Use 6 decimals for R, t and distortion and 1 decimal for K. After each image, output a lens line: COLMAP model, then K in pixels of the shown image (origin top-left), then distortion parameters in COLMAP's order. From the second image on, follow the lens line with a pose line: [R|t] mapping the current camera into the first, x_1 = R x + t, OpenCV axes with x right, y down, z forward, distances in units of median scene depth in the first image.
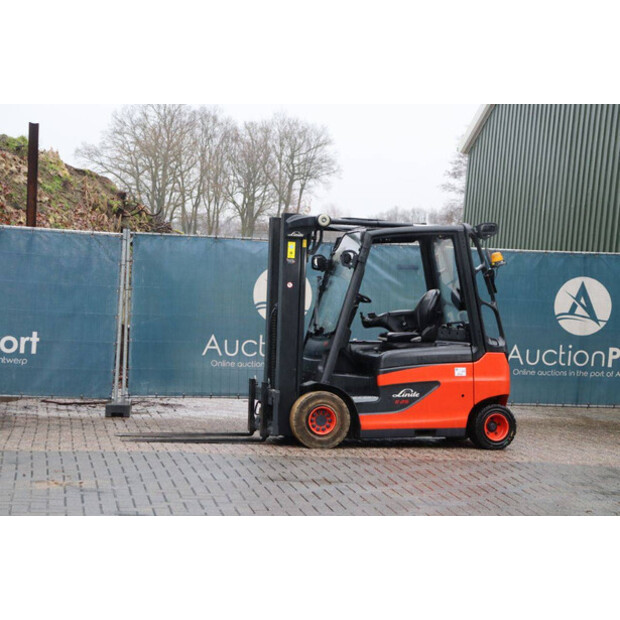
lens RADIAL K [[1267.9, 0, 305.2], [0, 1267.9, 307.2], [0, 0, 1]] dist [0.311608, 0.000000]
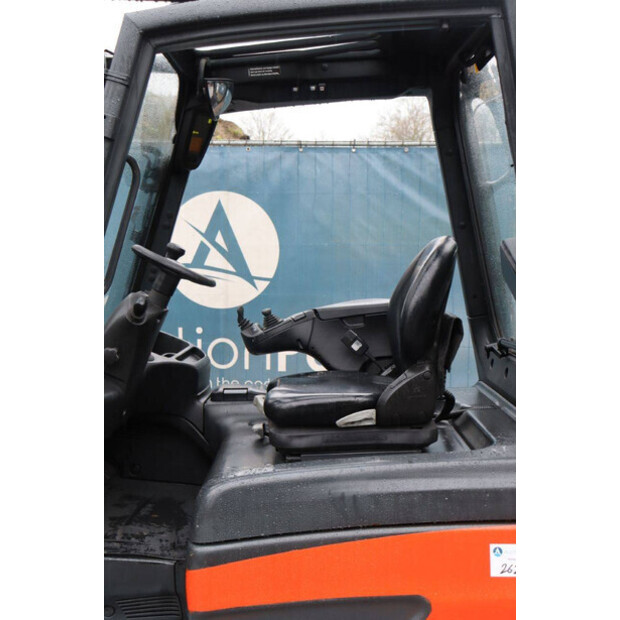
lens RADIAL K [[858.7, 0, 307.6], [0, 858.7, 312.4], [0, 0, 1]] dist [0.070194, 0.000000]
pose [[0.972537, 0.000023, -0.232750, 0.120428], [0.018409, 0.996860, 0.077020, -0.012855], [0.232021, -0.079190, 0.969482, 0.815240]]
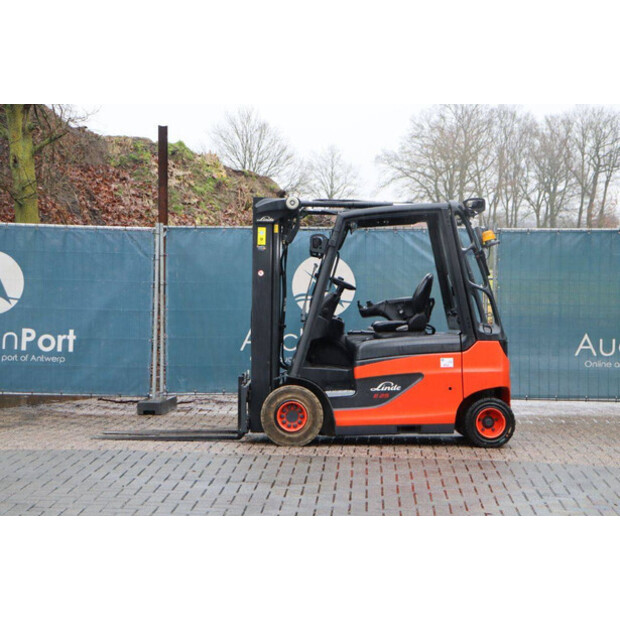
lens RADIAL K [[1266.6, 0, 309.1], [0, 1266.6, 312.8], [0, 0, 1]] dist [0.336205, 0.000000]
pose [[0.972087, -0.024082, -0.233382, 0.236349], [0.024824, 0.999692, 0.000241, 0.012251], [0.233304, -0.006027, 0.972385, 0.088934]]
